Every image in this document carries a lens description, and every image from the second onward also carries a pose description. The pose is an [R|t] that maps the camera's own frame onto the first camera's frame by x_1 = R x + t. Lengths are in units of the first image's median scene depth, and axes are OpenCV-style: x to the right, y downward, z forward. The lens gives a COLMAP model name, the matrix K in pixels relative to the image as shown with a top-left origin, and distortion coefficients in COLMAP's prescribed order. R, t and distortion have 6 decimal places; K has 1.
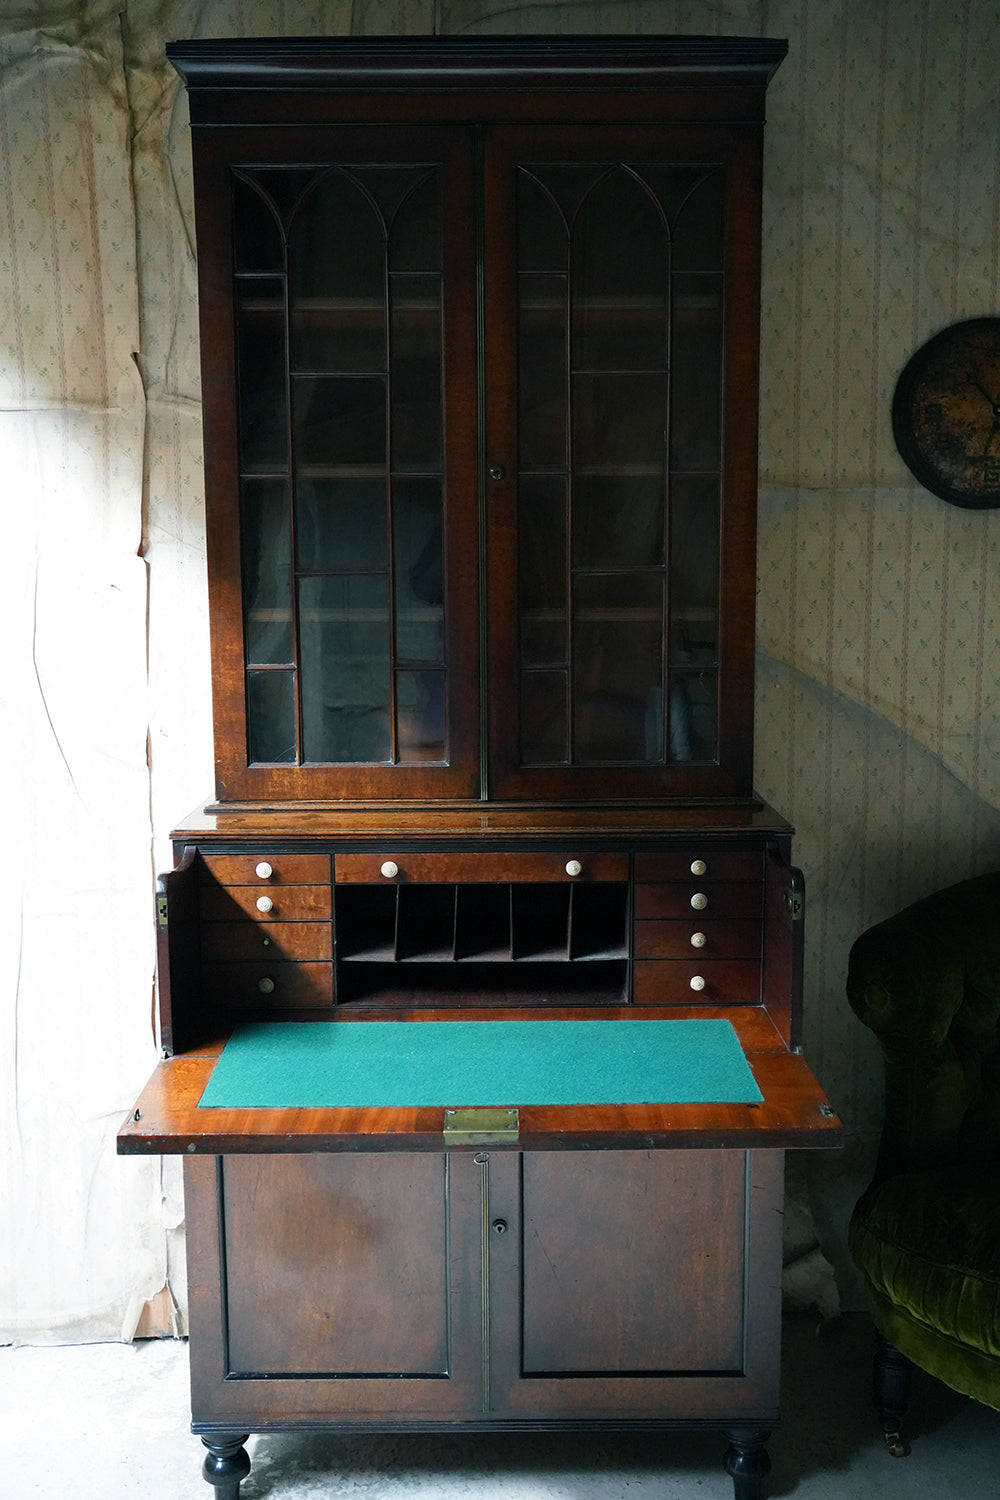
lens RADIAL K [[1530.7, 0, 500.8], [0, 1530.7, 755.7], [0, 0, 1]] dist [-0.041498, 0.185001]
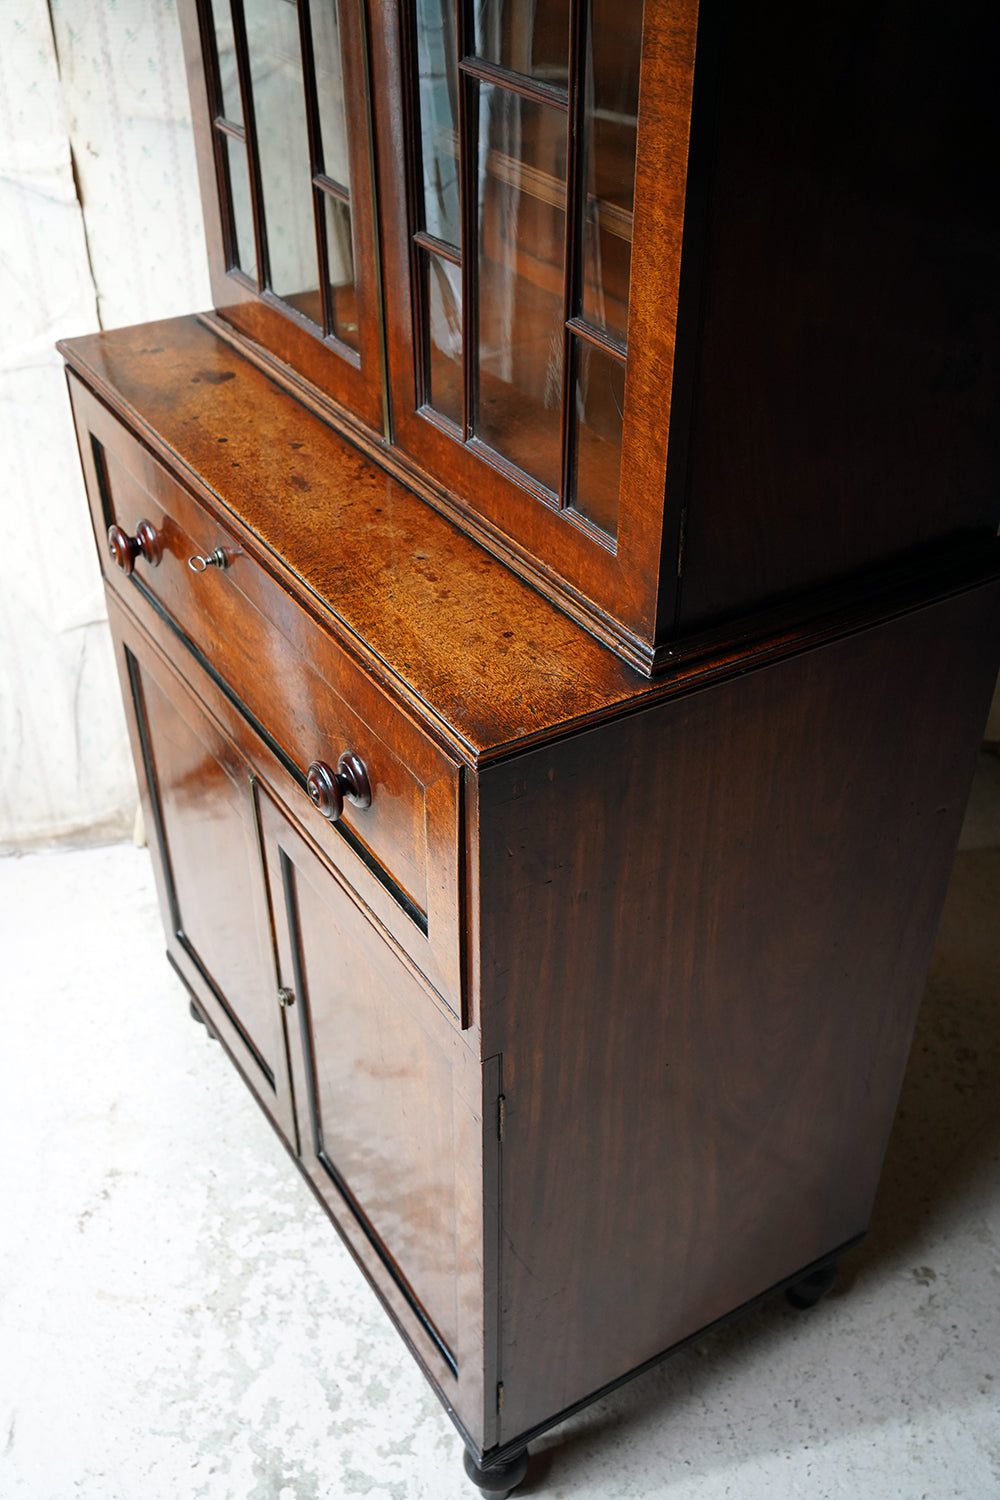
lens RADIAL K [[1526.9, 0, 503.8], [0, 1526.9, 754.5], [0, 0, 1]] dist [-0.036985, 0.177927]
pose [[0.994212, -0.061035, 0.088411, -0.110001], [0.012432, 0.882781, 0.469620, -0.105351], [-0.106711, -0.465803, 0.878430, 0.201903]]
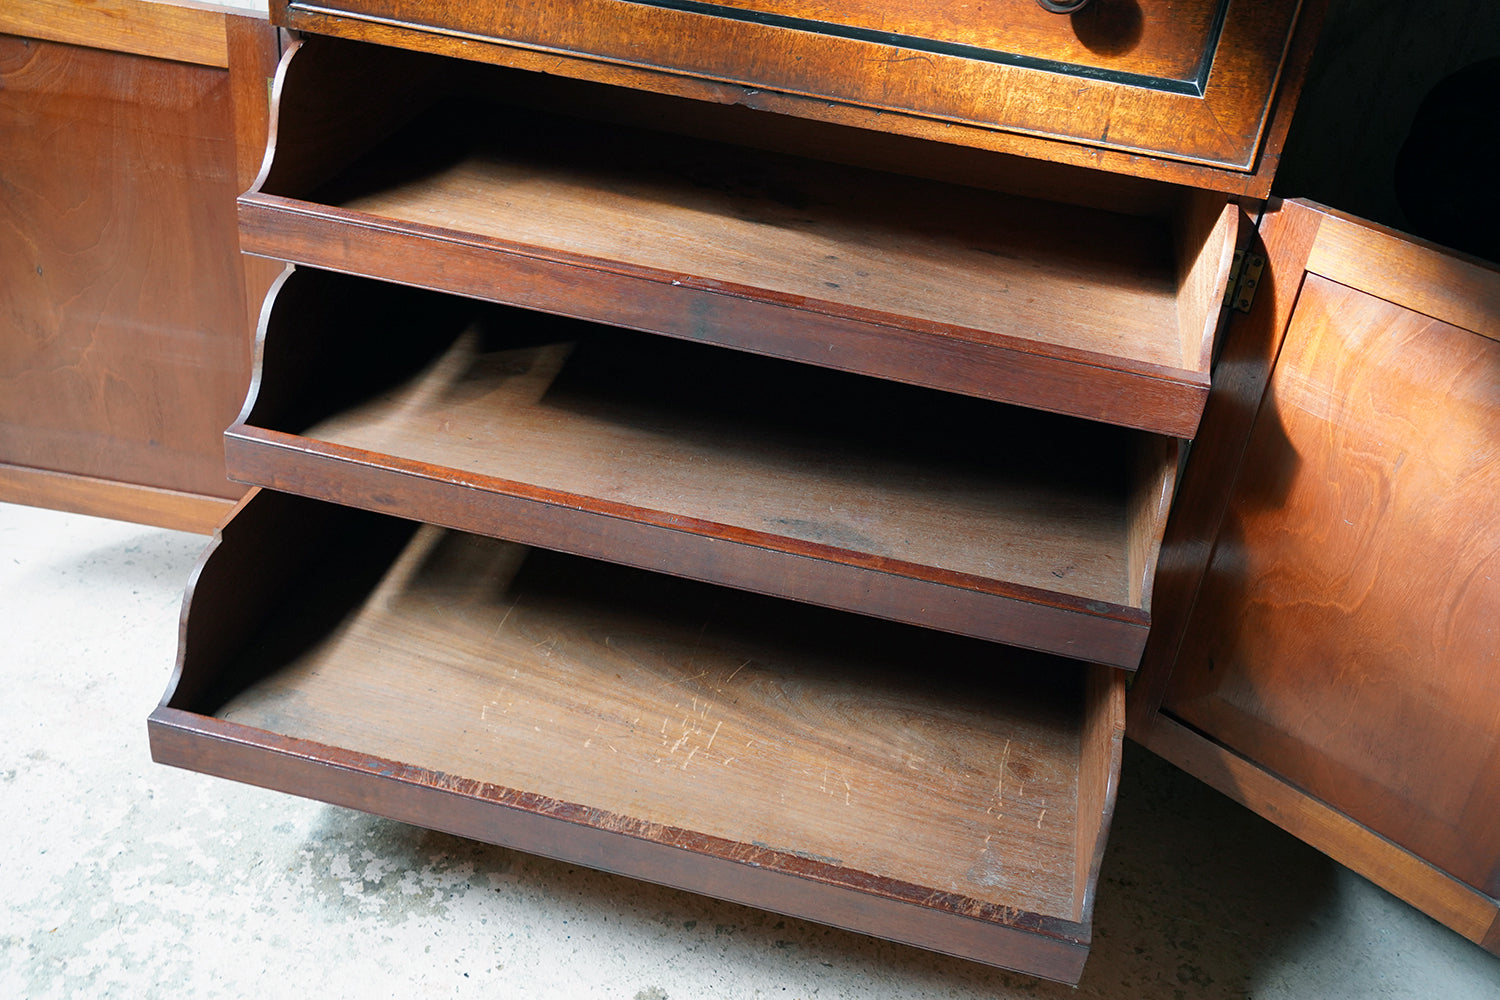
lens RADIAL K [[1526.9, 0, 751.9], [0, 1526.9, 502.3], [0, 0, 1]] dist [-0.036985, 0.177927]
pose [[0.971548, 0.210405, -0.108736, 0.071257], [-0.148471, 0.898762, 0.412532, 0.062122], [0.184527, -0.384650, 0.904430, 0.347072]]
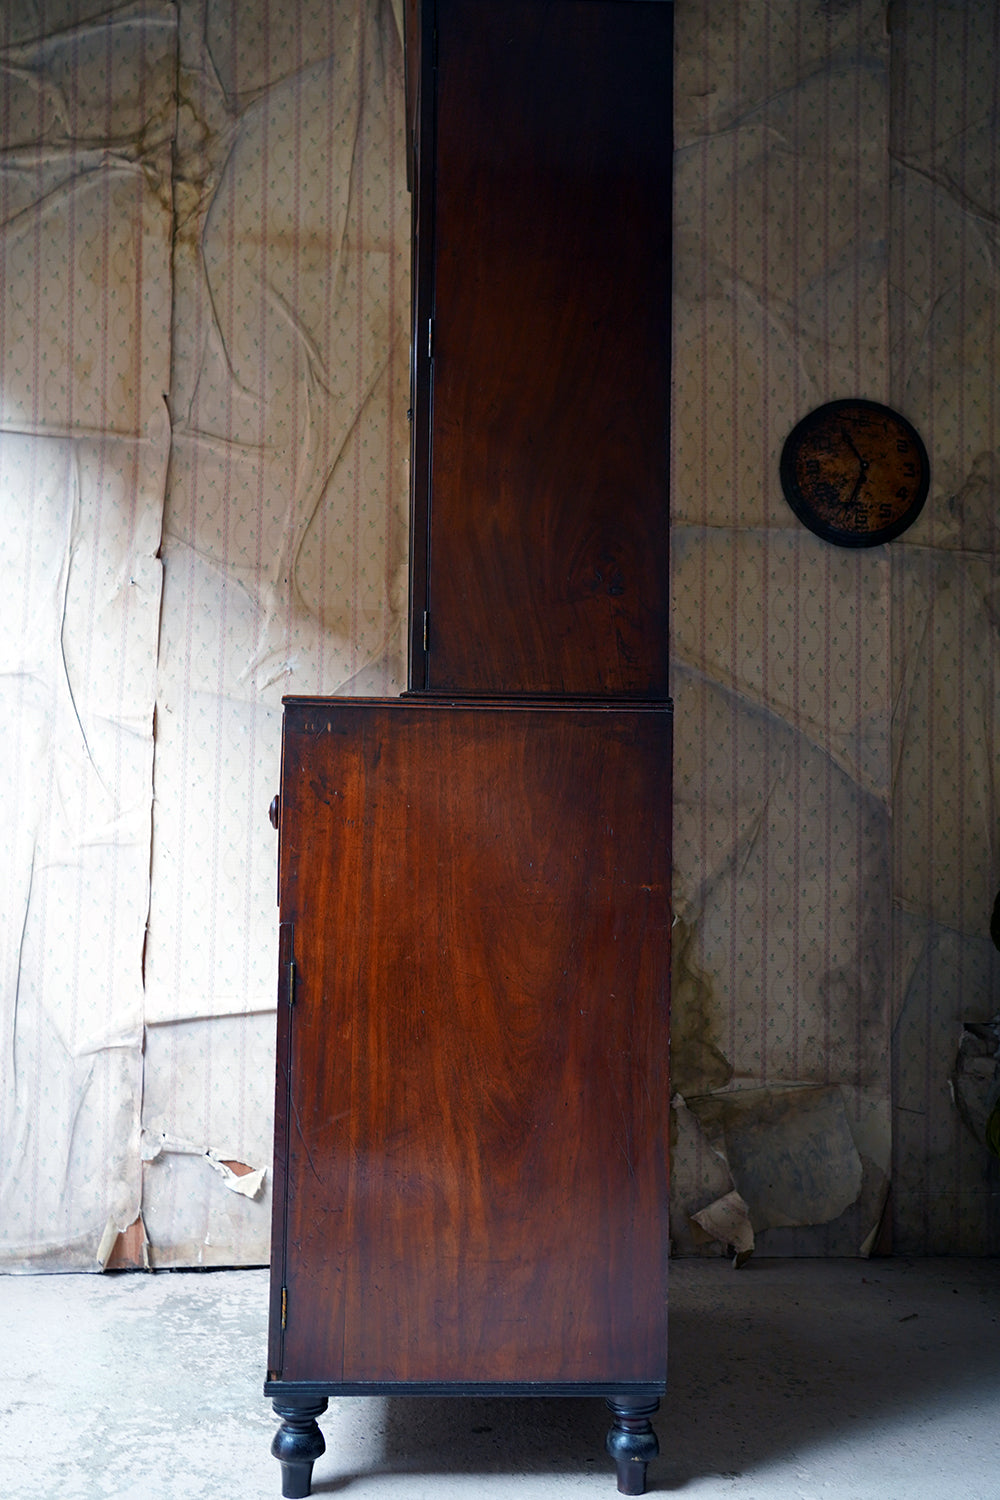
lens RADIAL K [[1522.4, 0, 502.0], [0, 1522.4, 751.8], [0, 0, 1]] dist [-0.034544, 0.168599]
pose [[0.998206, 0.022557, 0.055455, -0.031877], [-0.011045, 0.979789, -0.199729, 0.254326], [-0.058839, 0.198758, 0.978281, -0.145957]]
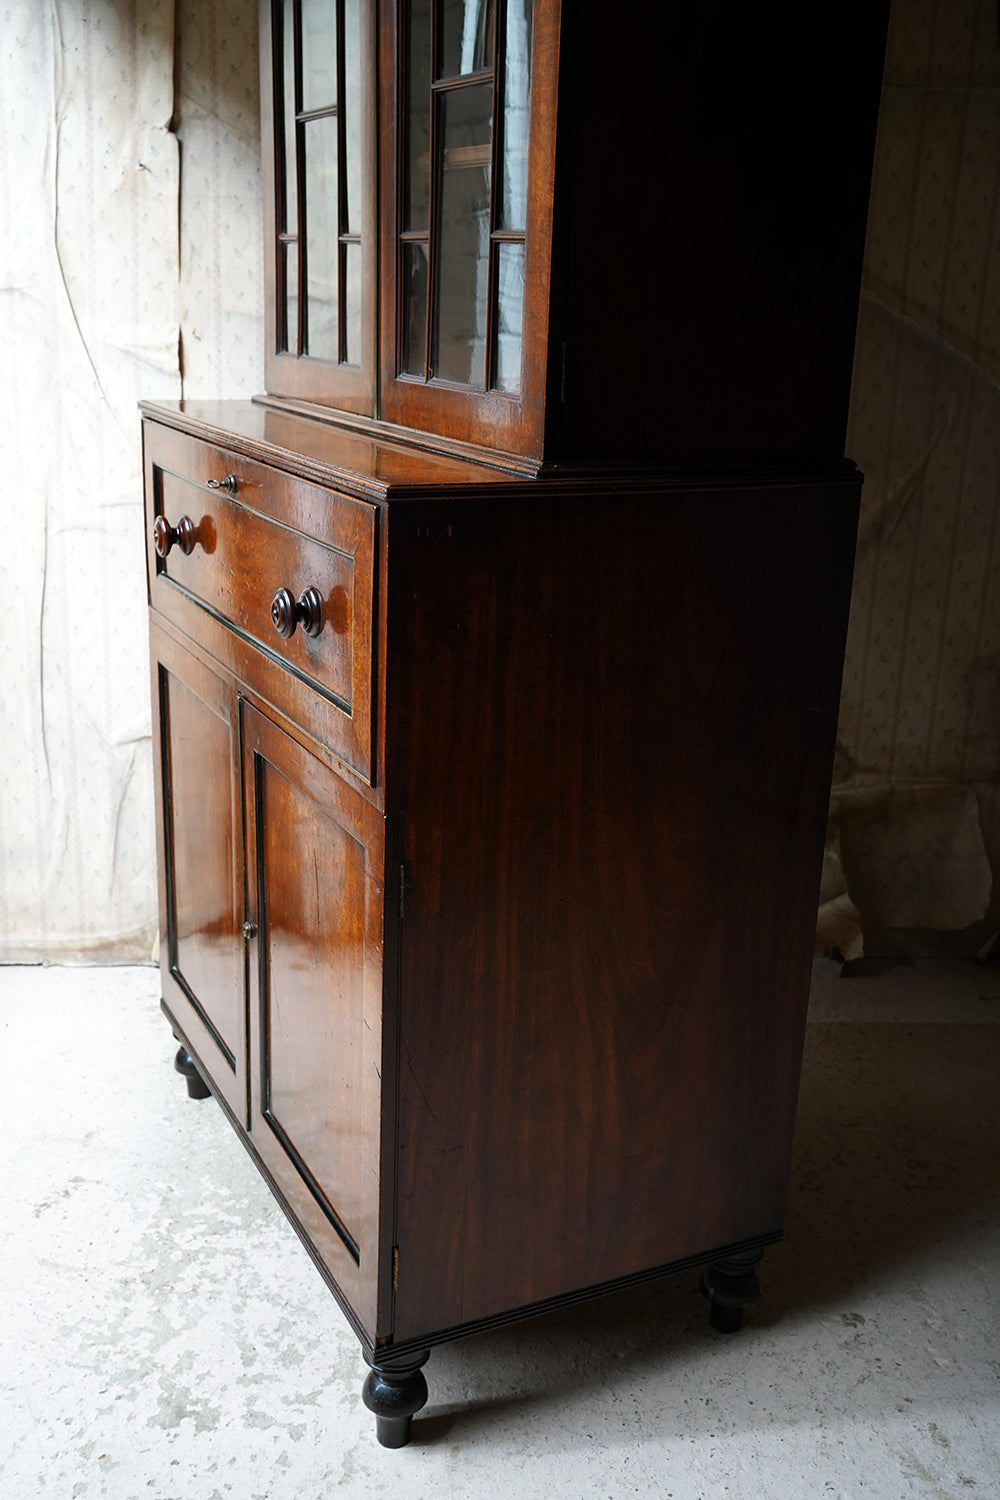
lens RADIAL K [[1525.2, 0, 501.3], [0, 1525.2, 750.9], [0, 0, 1]] dist [-0.031495, 0.166737]
pose [[0.999146, 0.028088, 0.030303, -0.056908], [-0.032523, 0.986981, 0.157517, 0.086294], [-0.025484, -0.158368, 0.987051, 0.033655]]
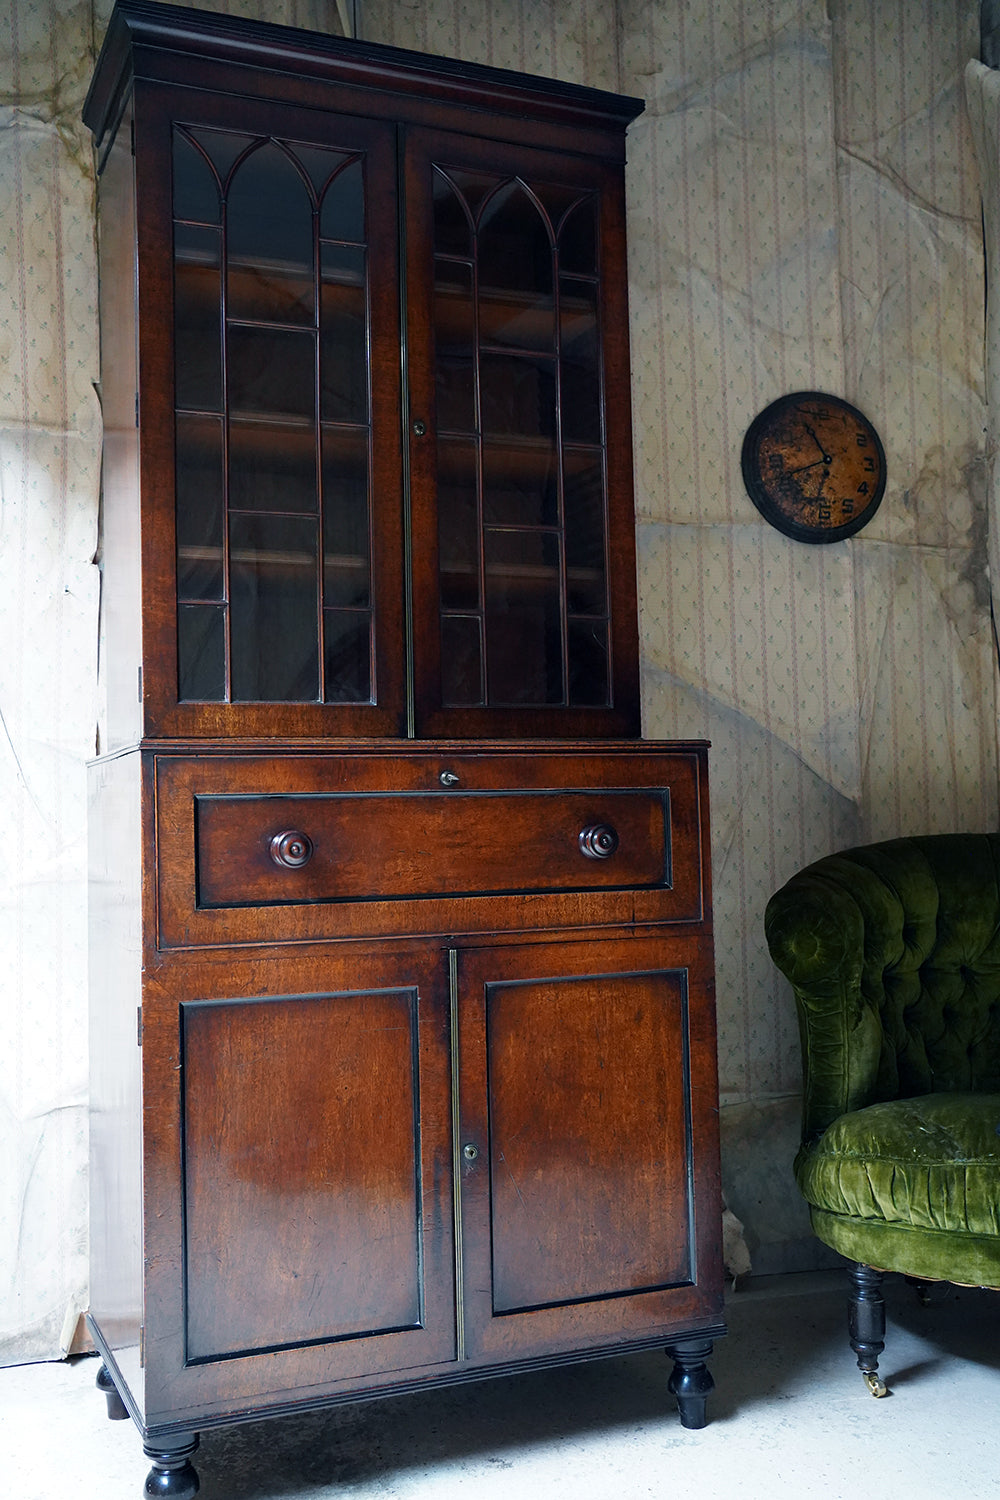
lens RADIAL K [[1518.7, 0, 510.5], [0, 1518.7, 744.5], [0, 0, 1]] dist [-0.030359, 0.155642]
pose [[0.977523, -0.007856, 0.210684, -0.178638], [0.048989, 0.980418, -0.190736, 0.215809], [-0.205060, 0.196769, 0.958766, -0.061088]]
